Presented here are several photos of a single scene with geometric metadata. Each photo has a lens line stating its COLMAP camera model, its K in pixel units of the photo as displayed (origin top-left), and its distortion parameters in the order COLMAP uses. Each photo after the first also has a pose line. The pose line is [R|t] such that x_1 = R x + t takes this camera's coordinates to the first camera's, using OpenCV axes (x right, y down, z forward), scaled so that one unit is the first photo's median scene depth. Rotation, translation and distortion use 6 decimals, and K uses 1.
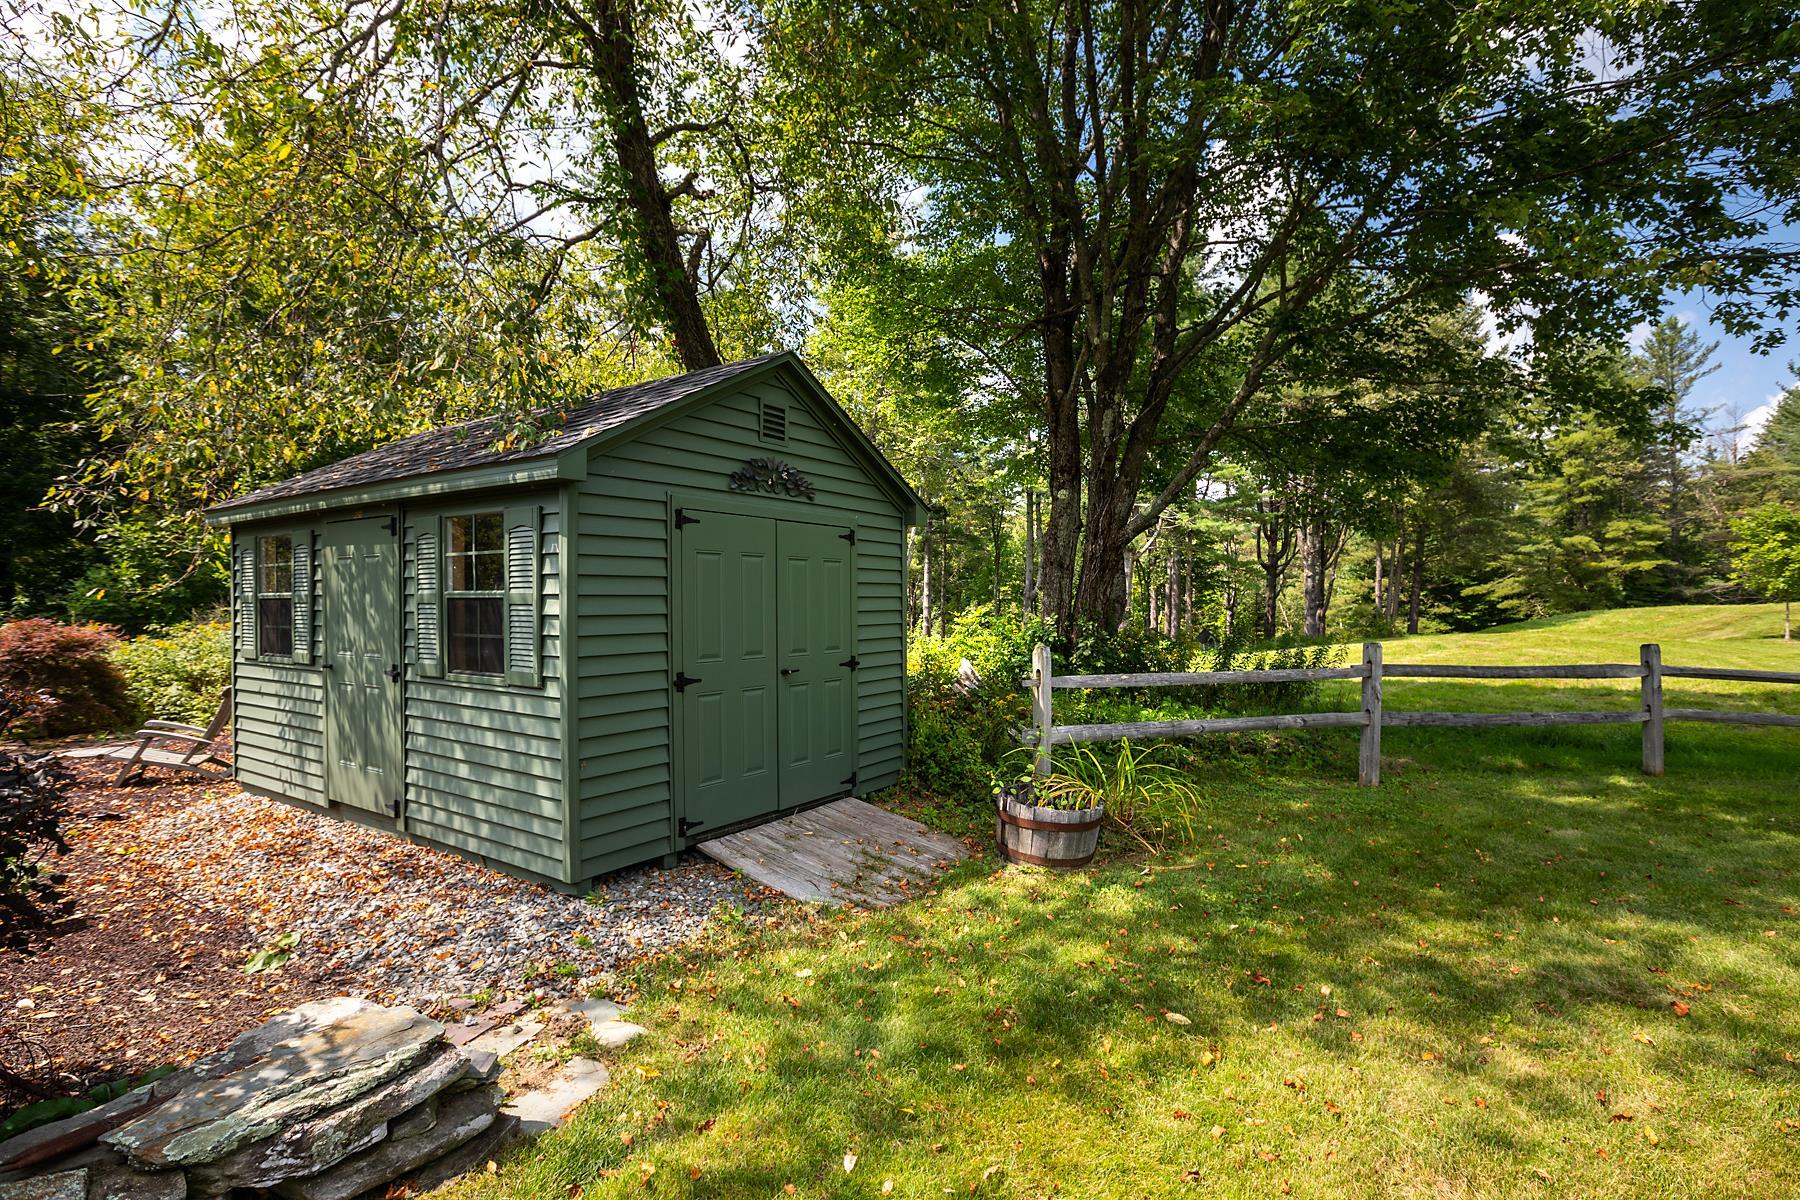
lens RADIAL K [[846.6, 0, 904.0], [0, 846.6, 587.2], [0, 0, 1]] dist [-0.000697, -0.000072]
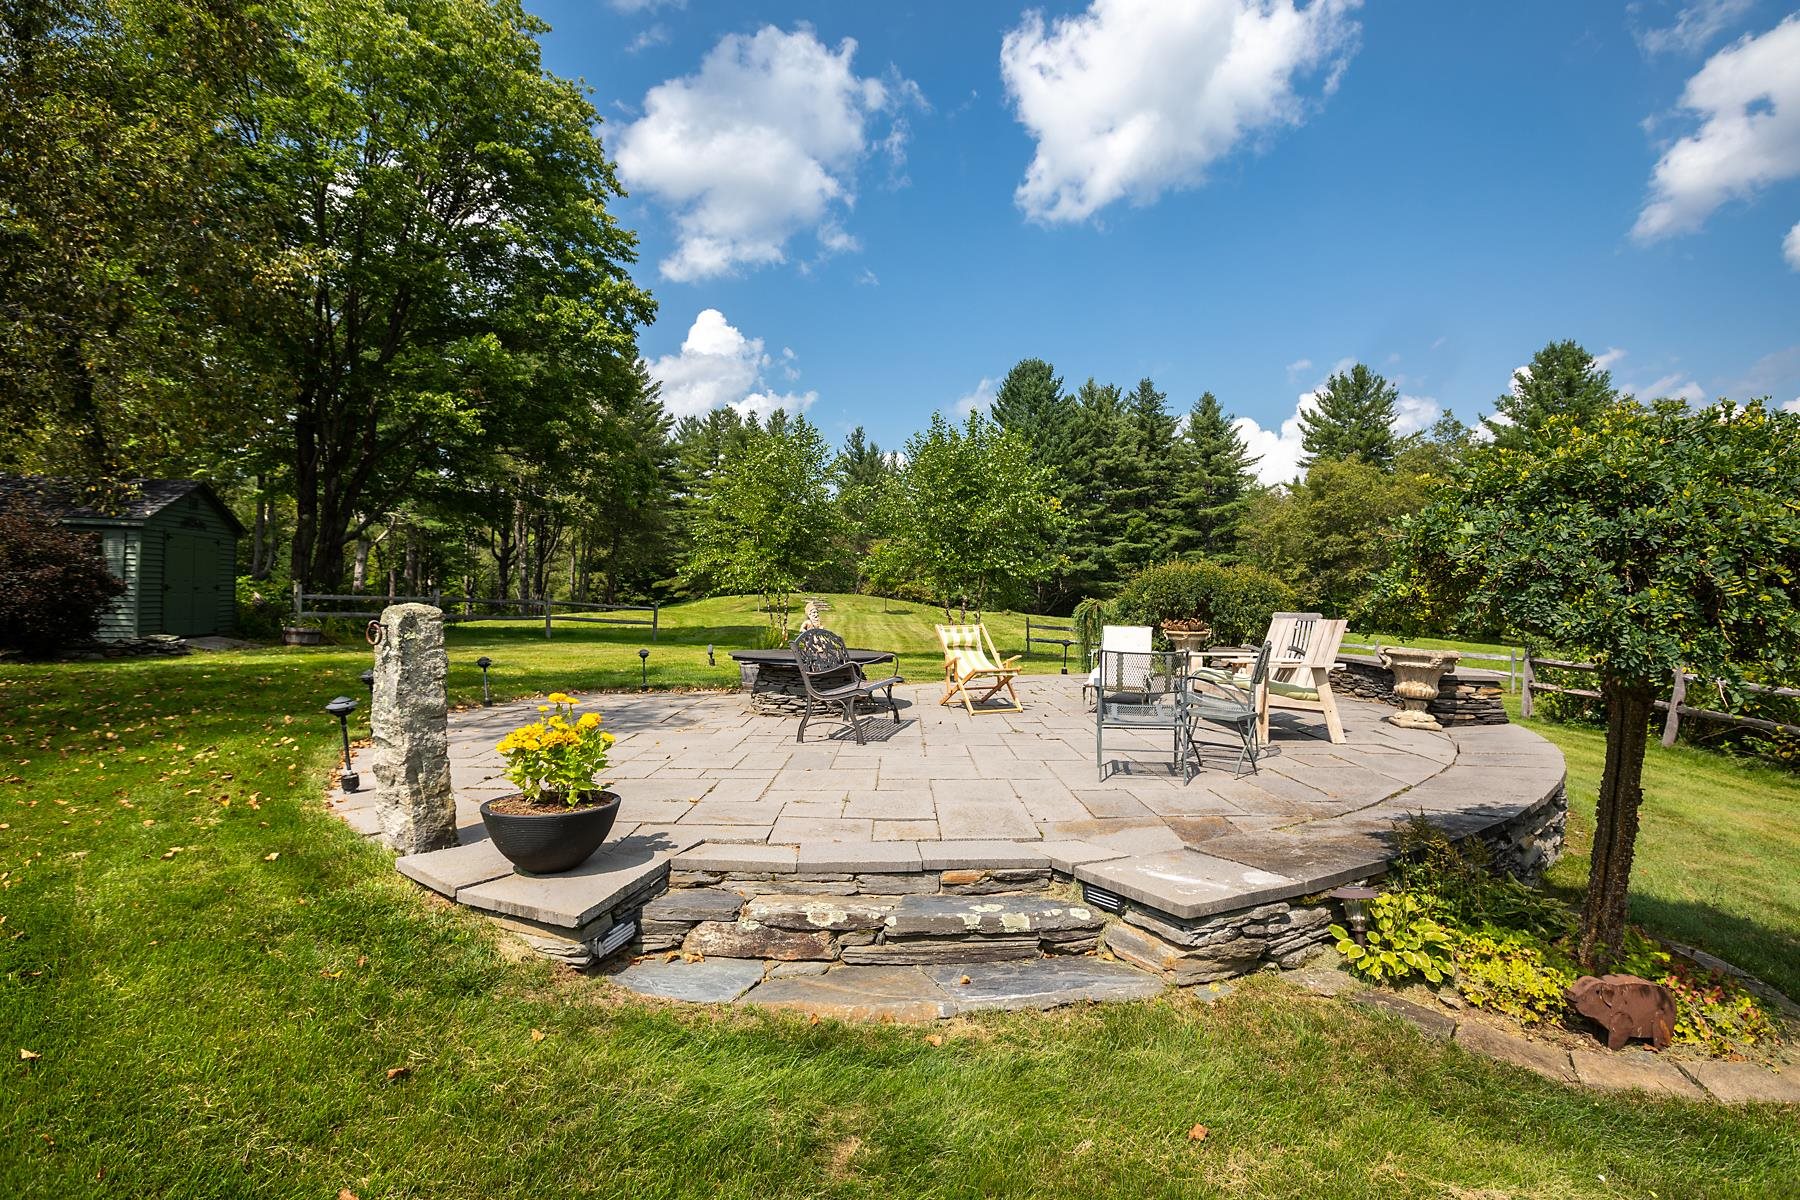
lens RADIAL K [[846.6, 0, 904.0], [0, 846.6, 587.2], [0, 0, 1]] dist [-0.000697, -0.000072]
pose [[0.685555, 0.027831, 0.727489, -0.585062], [-0.035831, 0.999348, -0.004465, 0.021132], [-0.727139, -0.023006, 0.686105, -2.787844]]
